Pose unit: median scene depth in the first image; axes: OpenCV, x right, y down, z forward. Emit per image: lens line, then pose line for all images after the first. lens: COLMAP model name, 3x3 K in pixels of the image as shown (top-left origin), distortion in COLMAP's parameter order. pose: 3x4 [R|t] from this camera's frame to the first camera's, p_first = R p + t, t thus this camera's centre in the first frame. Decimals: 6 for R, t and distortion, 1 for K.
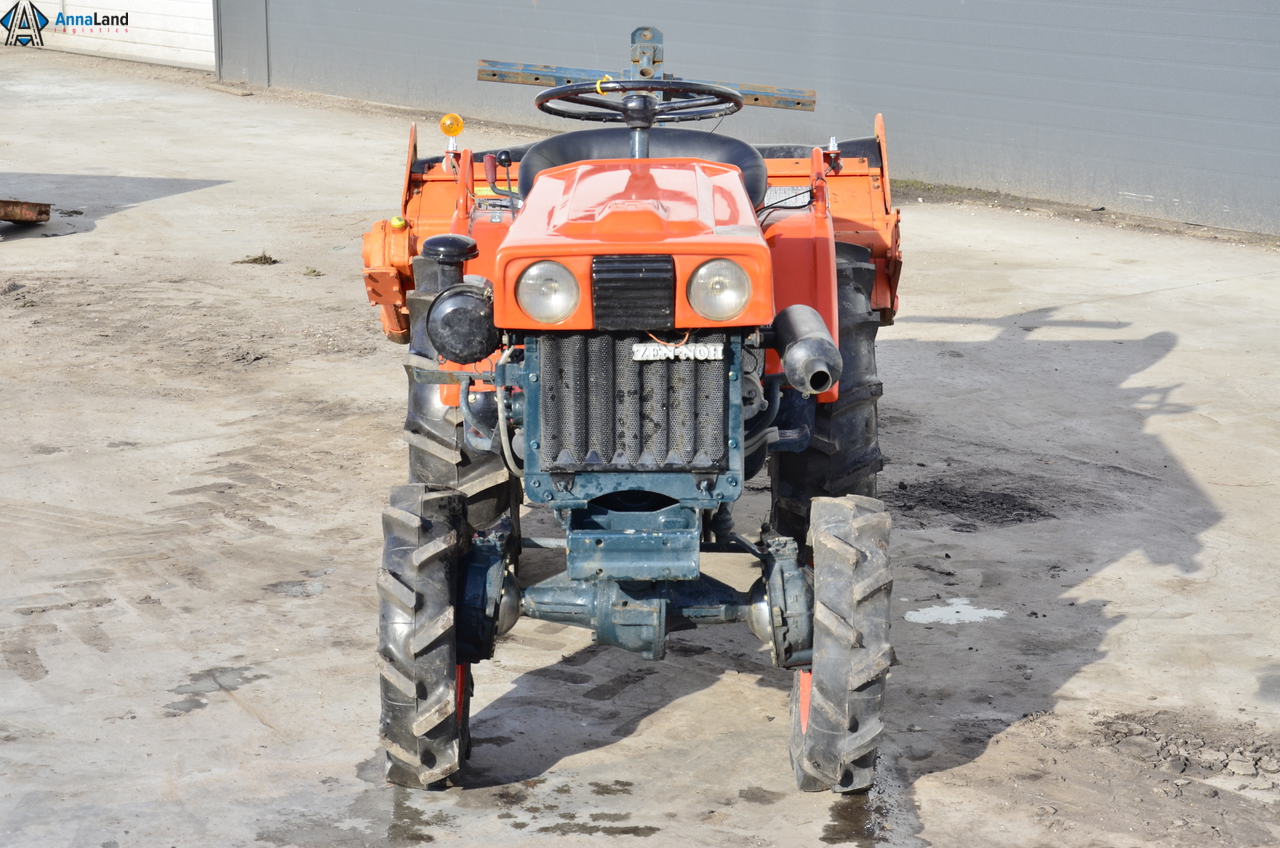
lens RADIAL K [[2641.2, 0, 647.6], [0, 2641.2, 433.4], [0, 0, 1]] dist [-0.052393, 0.000000]
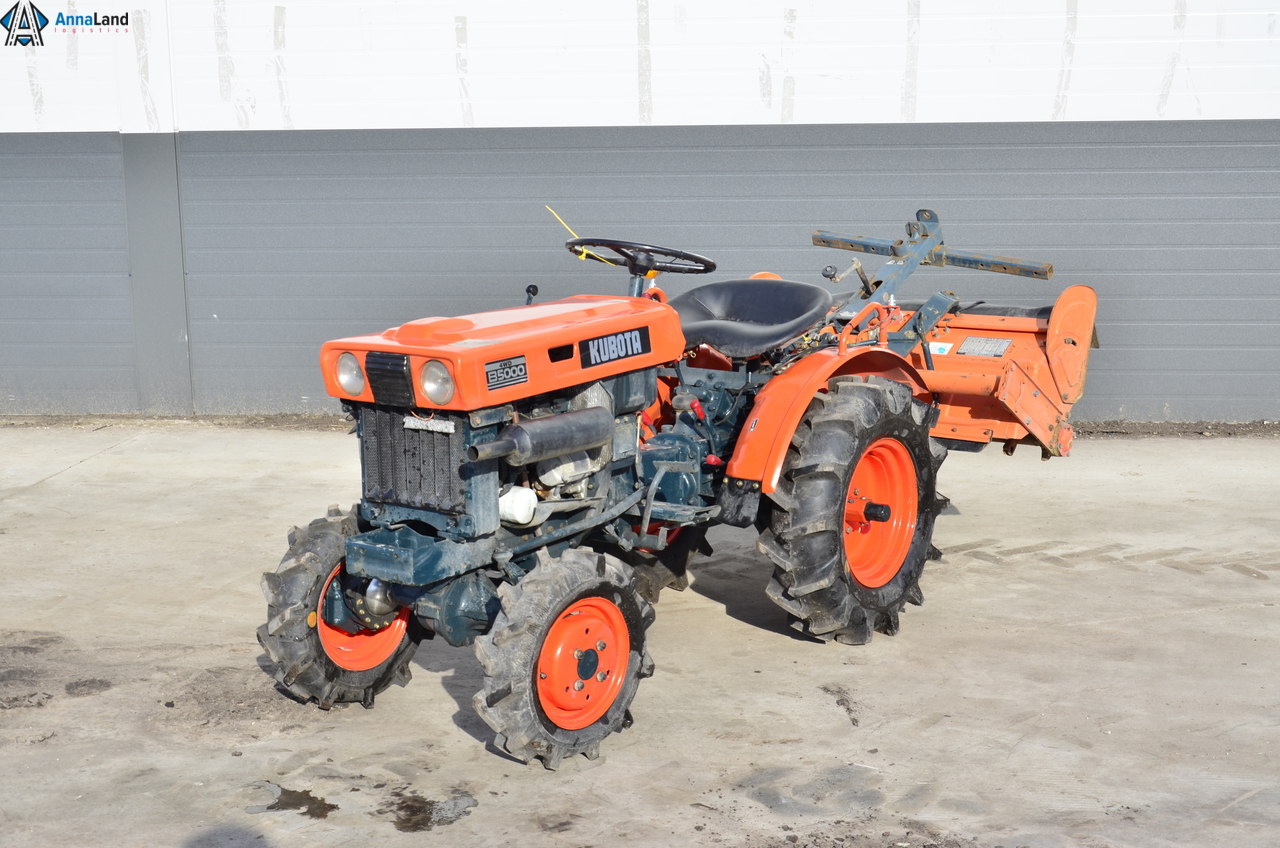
lens RADIAL K [[2014.5, 0, 692.6], [0, 2014.5, 444.7], [0, 0, 1]] dist [-0.008889, 0.000000]
pose [[0.706001, -0.141187, 0.693995, -0.422937], [0.167742, 0.985380, 0.029822, -0.100998], [-0.688059, 0.095358, 0.719362, 0.429608]]
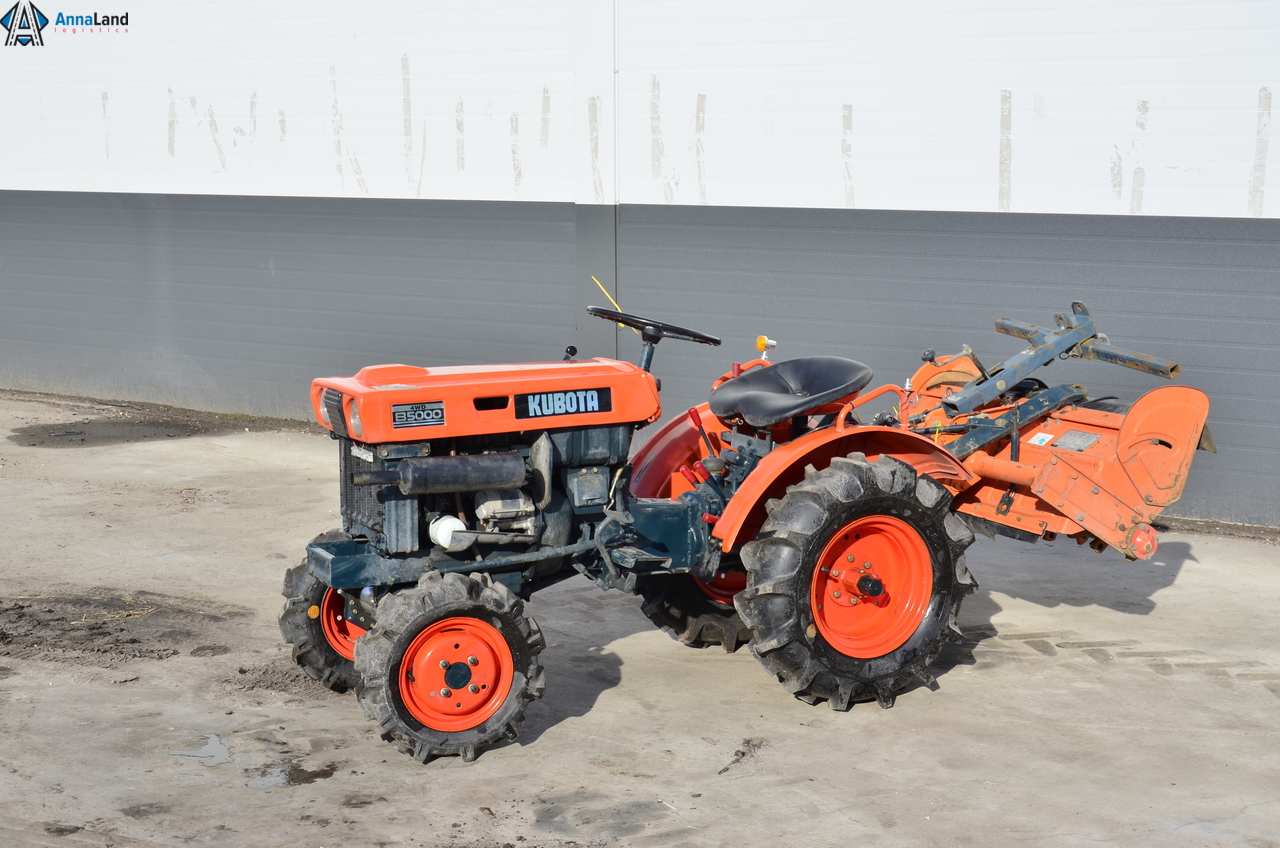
lens RADIAL K [[2014.5, 0, 672.8], [0, 2014.5, 435.8], [0, 0, 1]] dist [-0.008889, 0.000000]
pose [[0.951666, -0.039824, 0.304543, 0.008919], [0.063143, 0.995746, -0.067105, -0.020442], [-0.300575, 0.083091, 0.950132, 0.052524]]
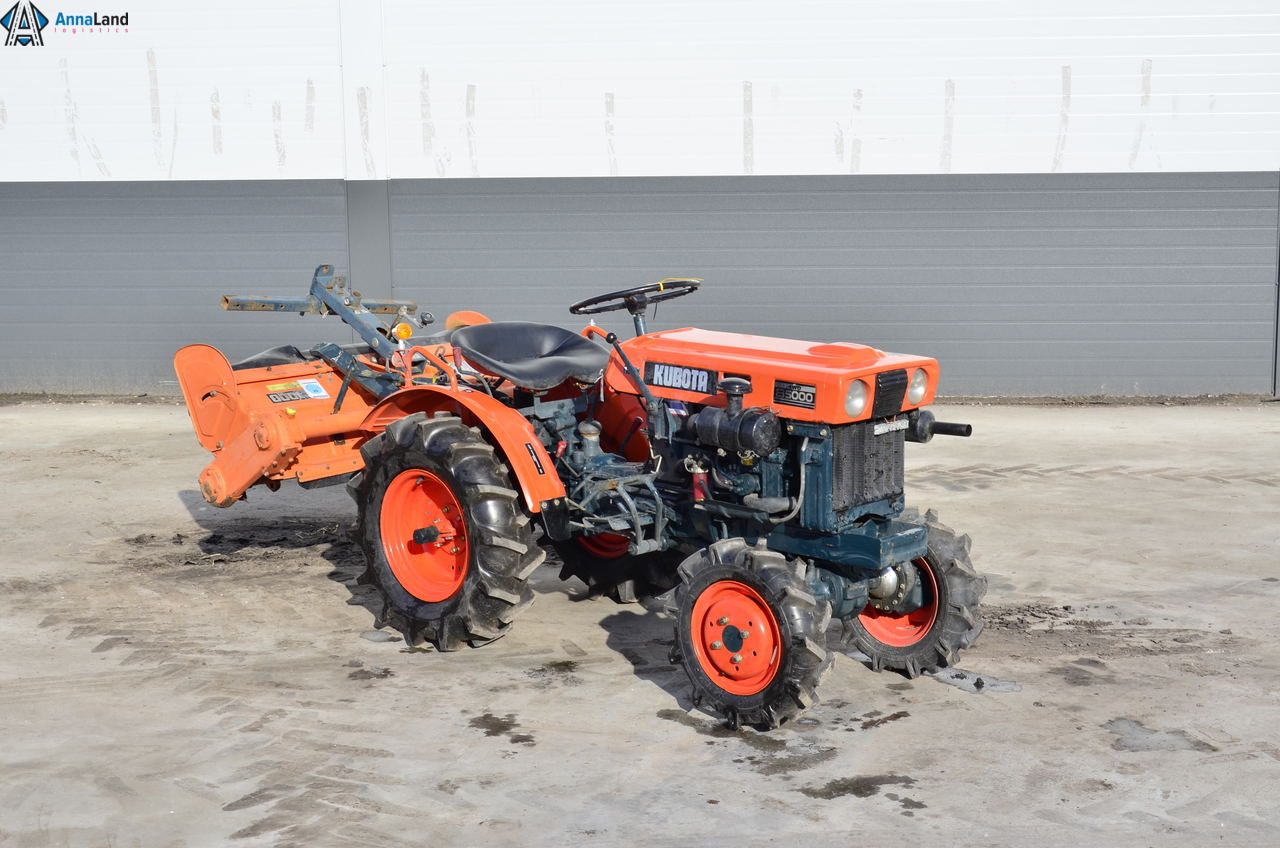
lens RADIAL K [[1895.9, 0, 691.8], [0, 1895.9, 443.0], [0, 0, 1]] dist [-0.012389, 0.000000]
pose [[0.674762, -0.125105, 0.727355, -0.932302], [0.170090, 0.985359, 0.011691, -0.055021], [-0.718168, 0.115828, 0.686162, 0.245253]]
